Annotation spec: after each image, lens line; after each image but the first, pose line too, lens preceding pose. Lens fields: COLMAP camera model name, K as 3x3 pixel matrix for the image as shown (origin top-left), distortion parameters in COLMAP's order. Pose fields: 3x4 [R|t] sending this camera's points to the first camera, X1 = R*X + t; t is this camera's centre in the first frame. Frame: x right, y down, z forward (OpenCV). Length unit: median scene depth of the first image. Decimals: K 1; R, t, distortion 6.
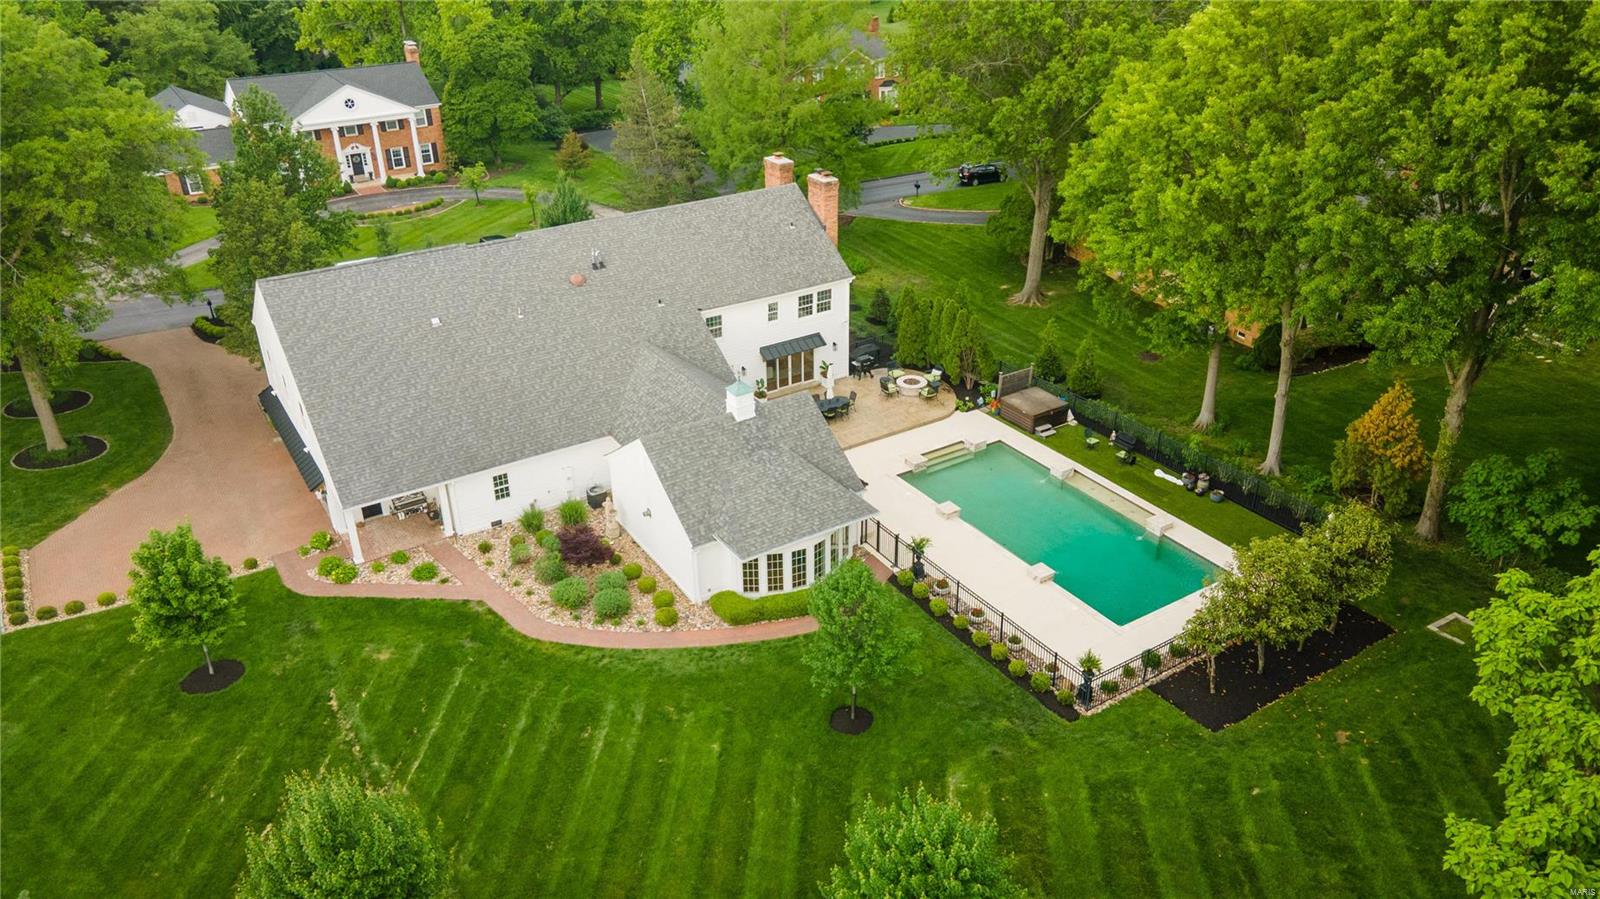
lens RADIAL K [[1138.3, 0, 800.0], [0, 1138.3, 449.5], [0, 0, 1]] dist [0.000808, 0.000451]
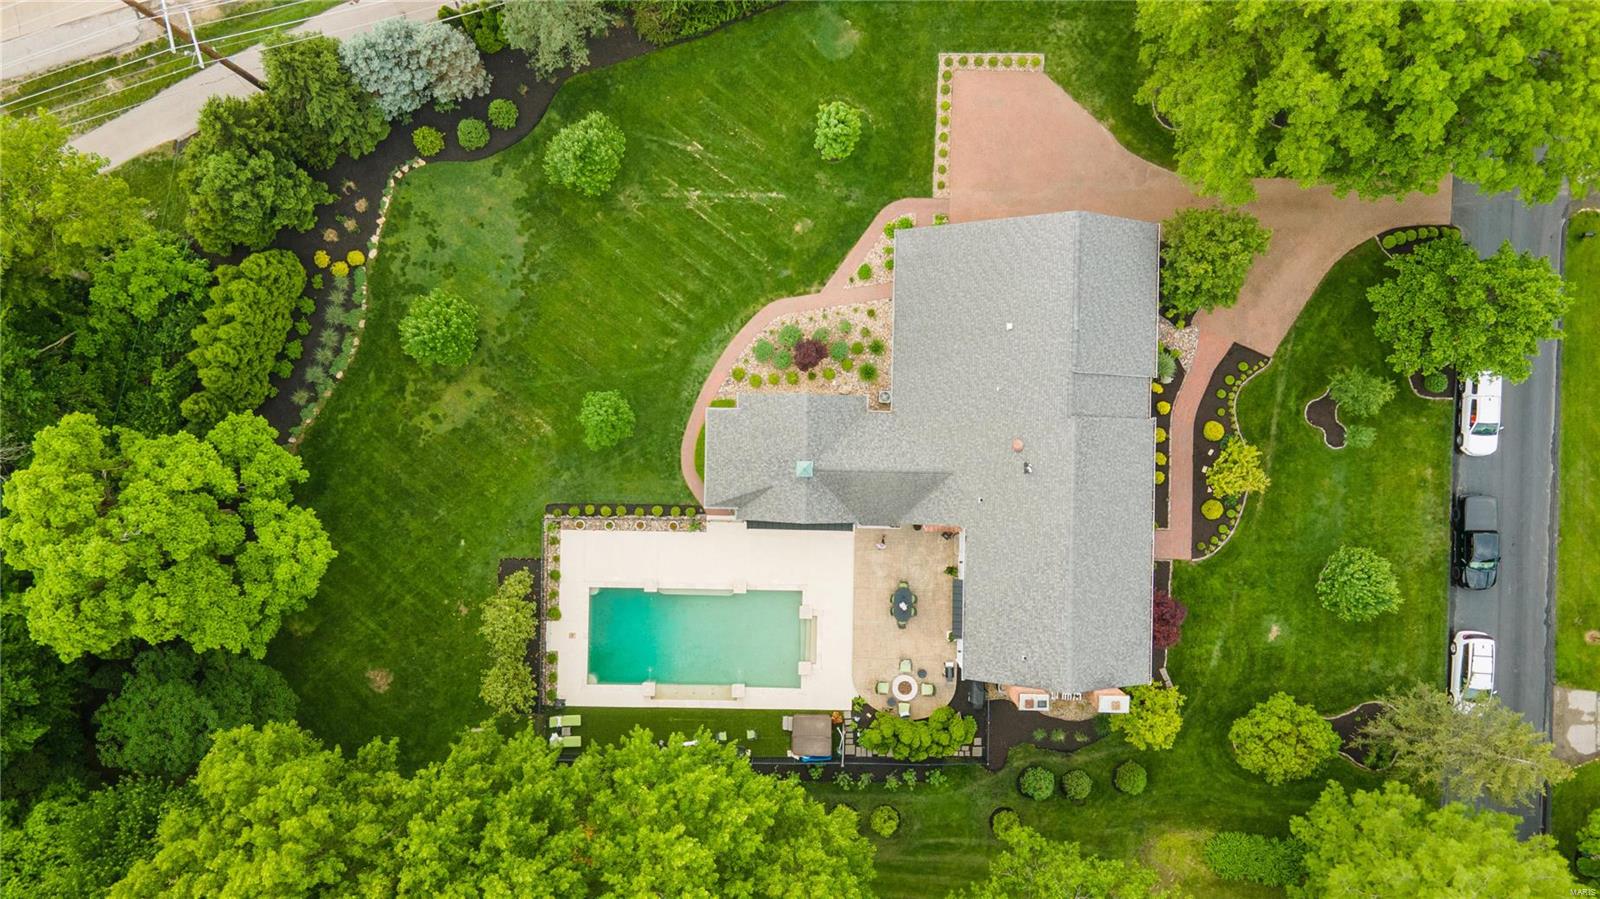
lens RADIAL K [[1138.3, 0, 800.0], [0, 1138.3, 449.5], [0, 0, 1]] dist [0.000808, 0.000451]
pose [[-0.557225, 0.830319, 0.008463, -0.087383], [-0.390796, -0.271227, 0.879611, -1.412244], [0.732652, 0.486834, 0.475619, 0.299853]]
